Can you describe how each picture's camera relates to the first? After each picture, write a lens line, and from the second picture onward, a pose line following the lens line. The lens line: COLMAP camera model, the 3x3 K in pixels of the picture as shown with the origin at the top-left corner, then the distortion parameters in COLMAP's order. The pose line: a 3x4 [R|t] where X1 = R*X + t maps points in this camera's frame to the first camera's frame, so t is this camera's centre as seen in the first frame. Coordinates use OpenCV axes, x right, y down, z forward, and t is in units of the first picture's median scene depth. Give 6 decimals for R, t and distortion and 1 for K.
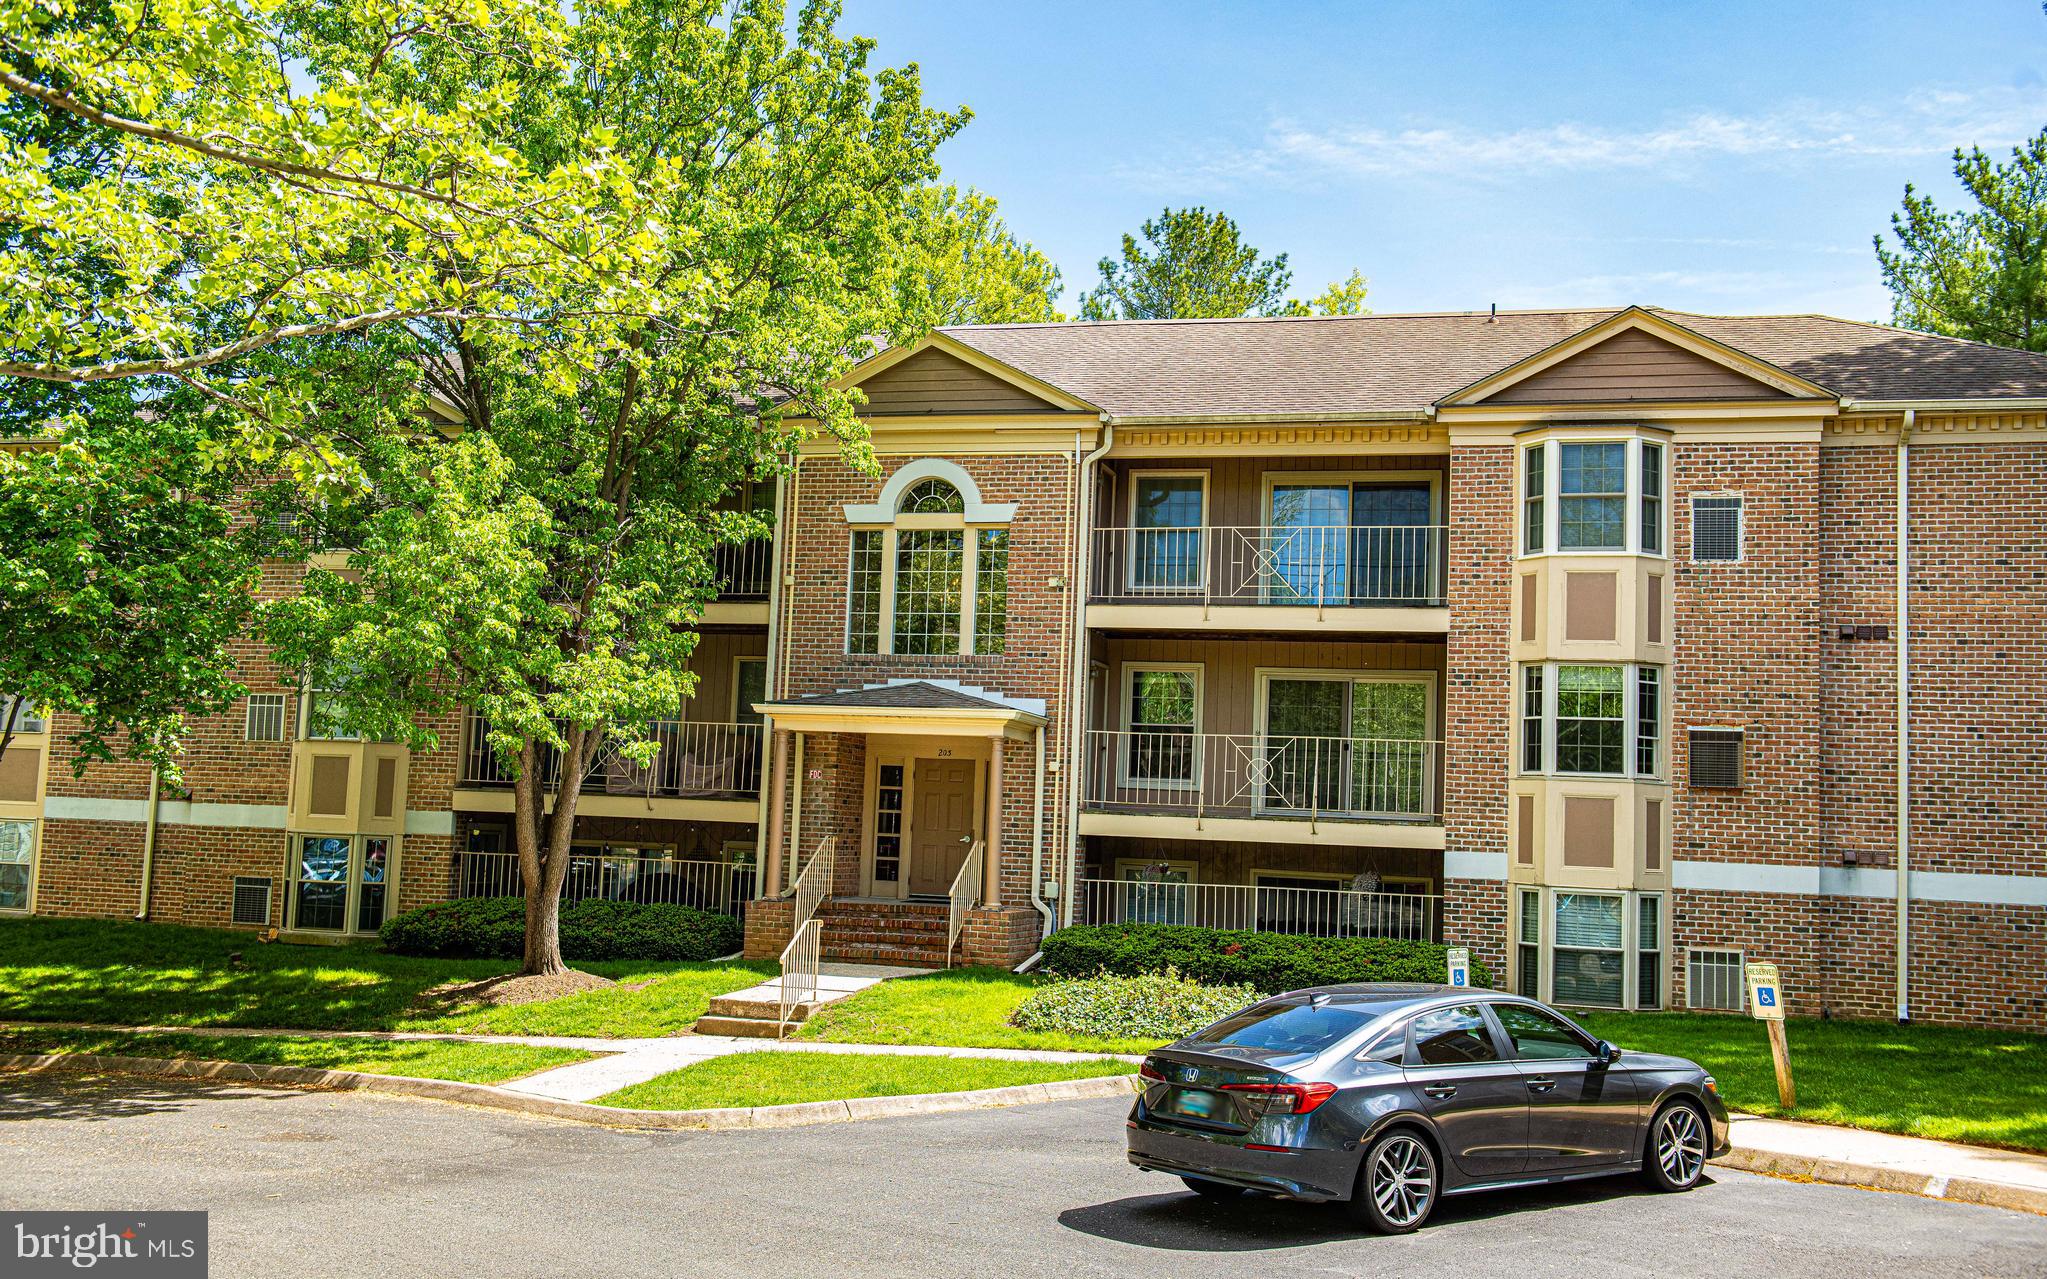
lens RADIAL K [[2051.2, 0, 1023.5], [0, 2051.2, 639.5], [0, 0, 1]] dist [0.026030, 0.004907]
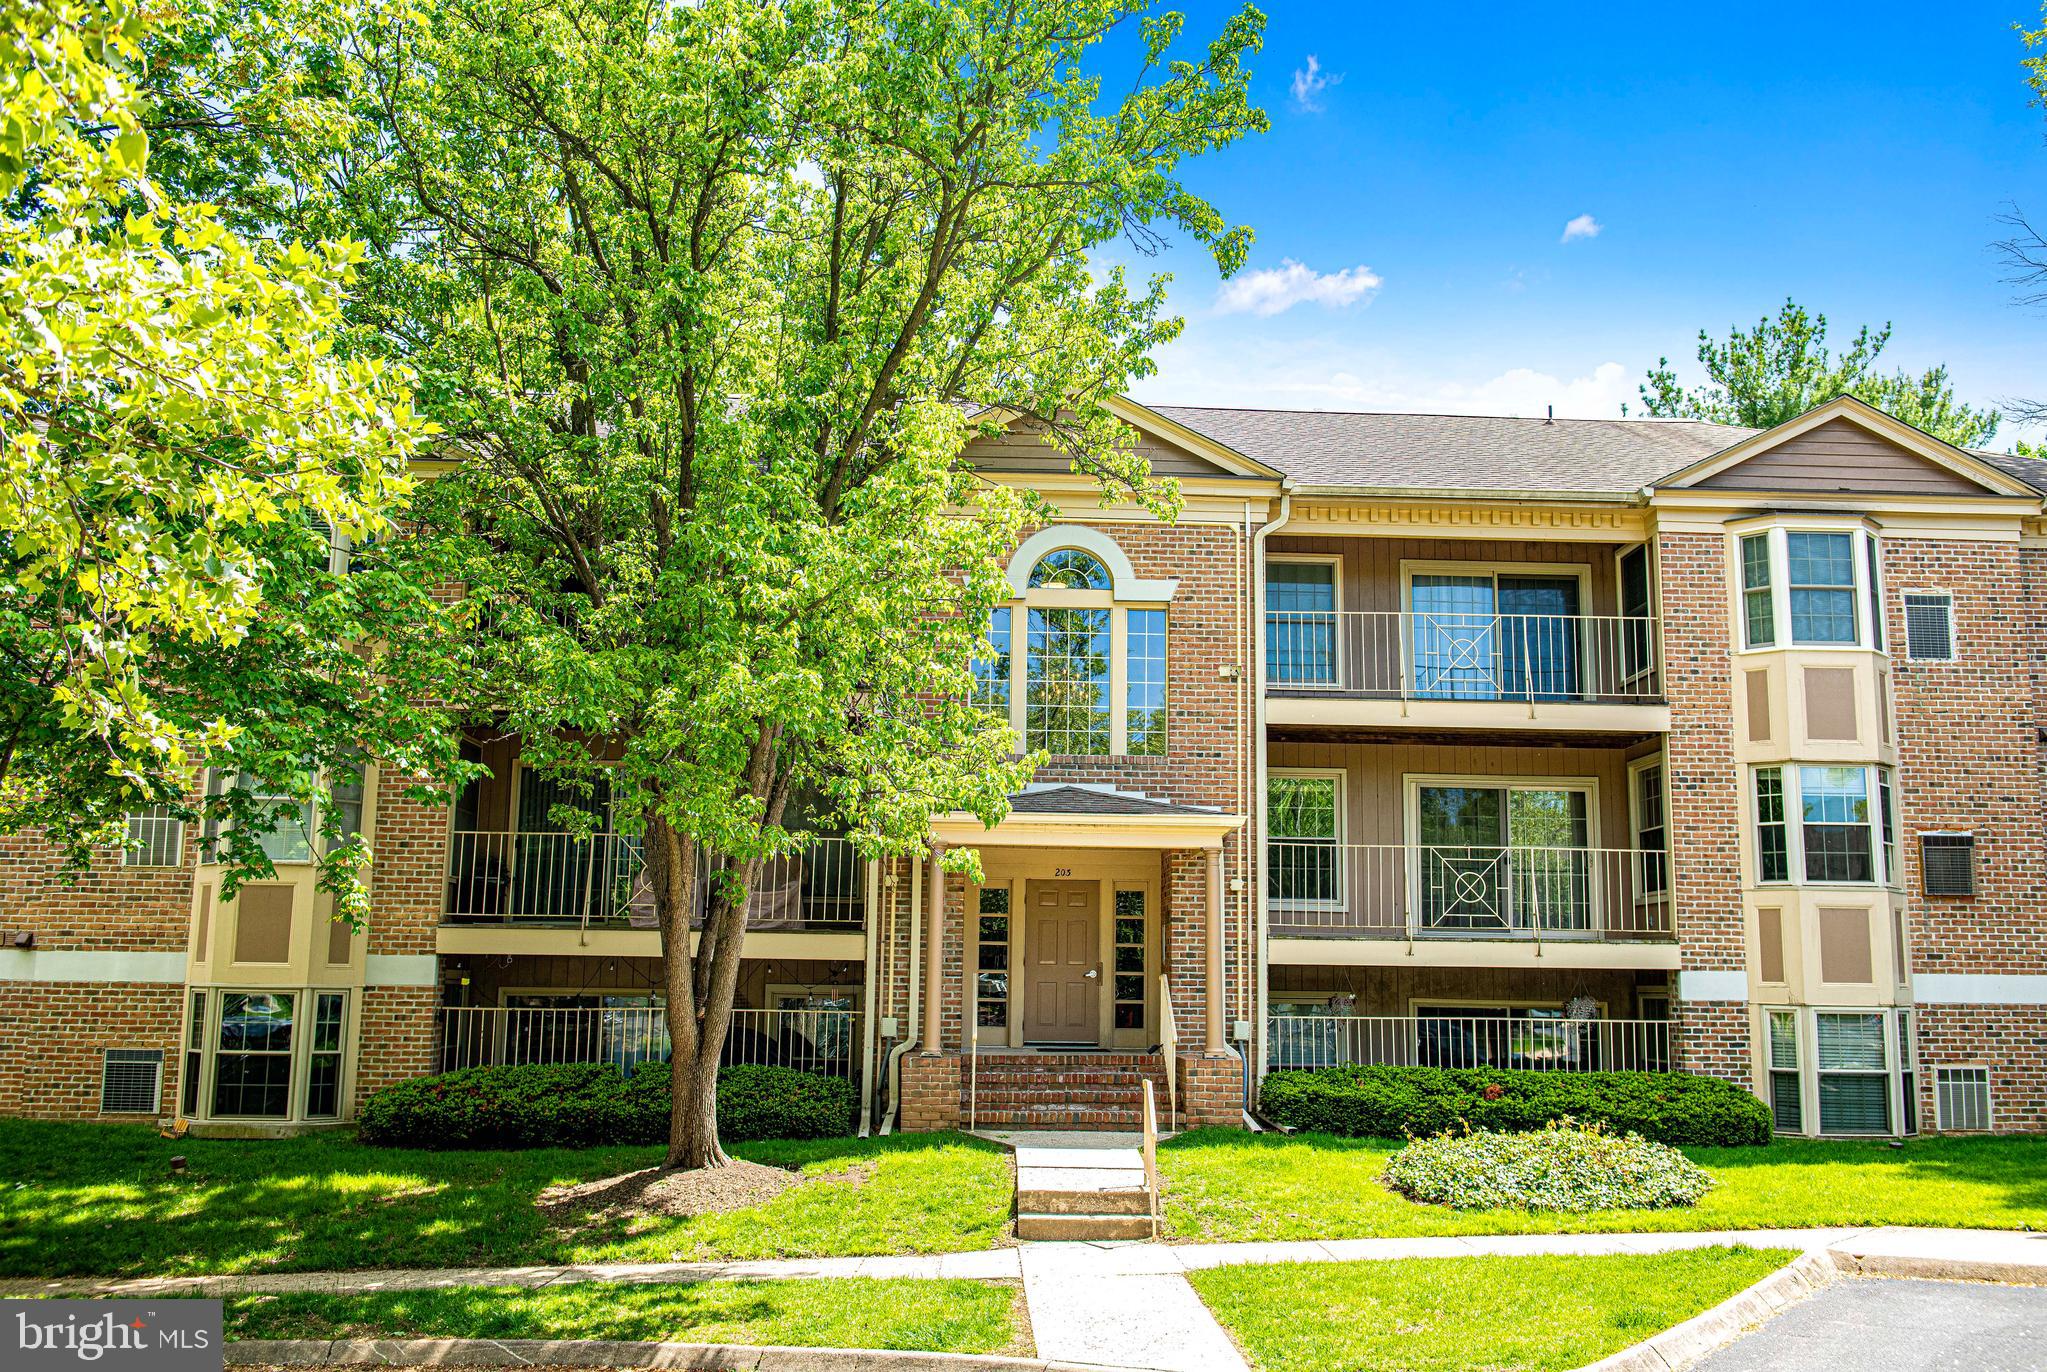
lens RADIAL K [[1822.3, 0, 1033.1], [0, 1822.3, 690.7], [0, 0, 1]] dist [-0.007389, -0.011856]
pose [[0.950392, 0.021883, 0.310284, -0.327355], [-0.003836, 0.998271, -0.058656, 0.027886], [-0.311031, 0.054556, 0.948833, 0.323191]]
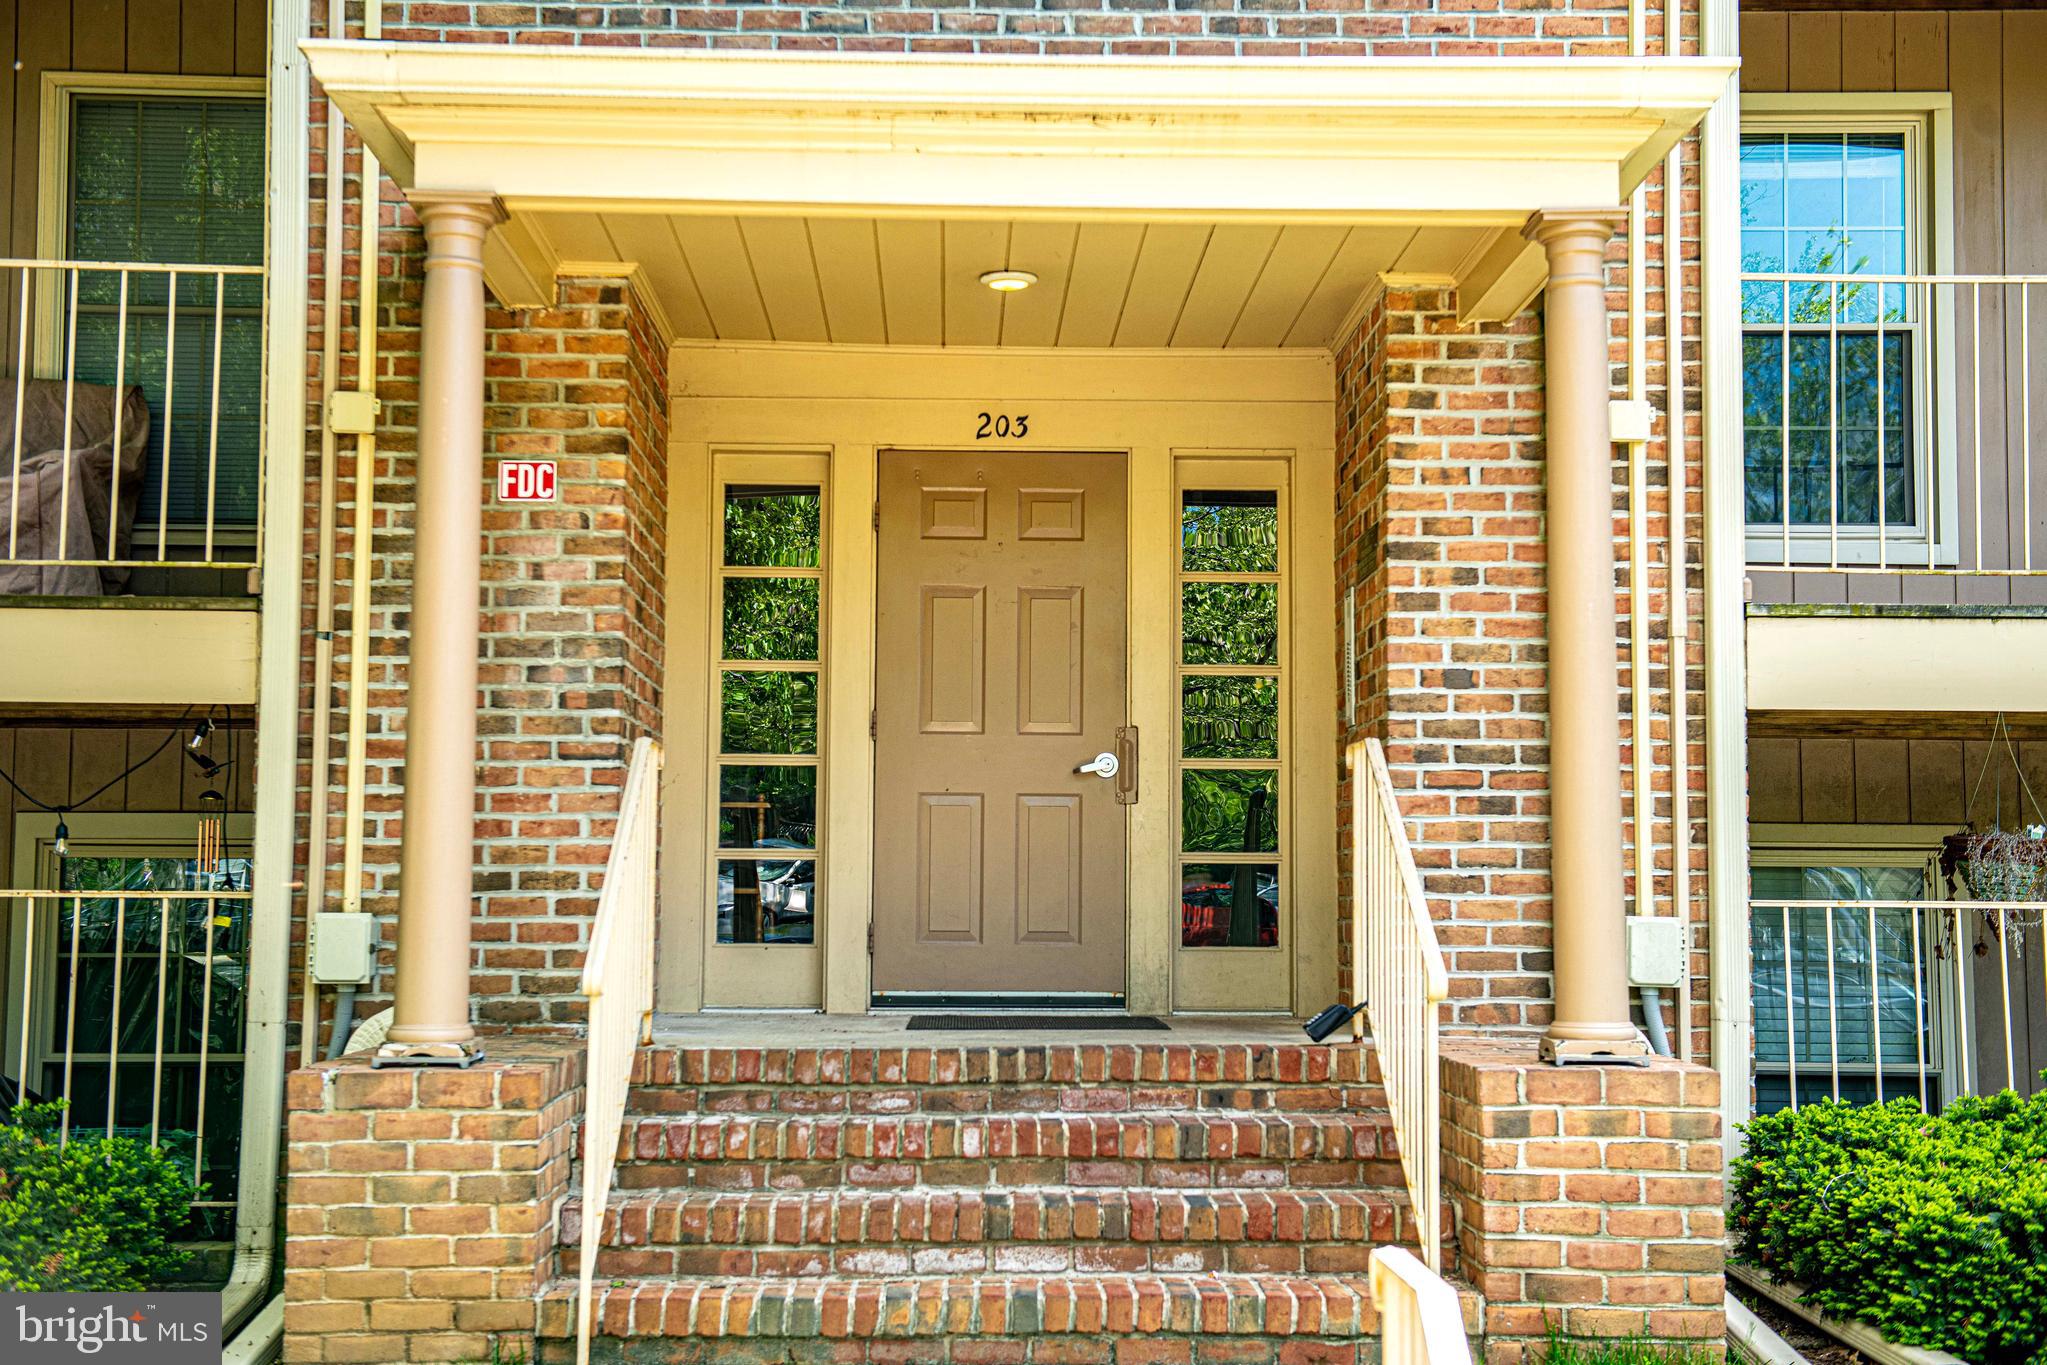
lens RADIAL K [[2677.2, 0, 992.5], [0, 2677.2, 683.5], [0, 0, 1]] dist [0.130743, -0.010379]
pose [[0.957235, -0.011393, 0.289089, -0.153822], [0.005609, 0.999767, 0.020828, 0.091537], [-0.289259, -0.018316, 0.957076, 0.784692]]
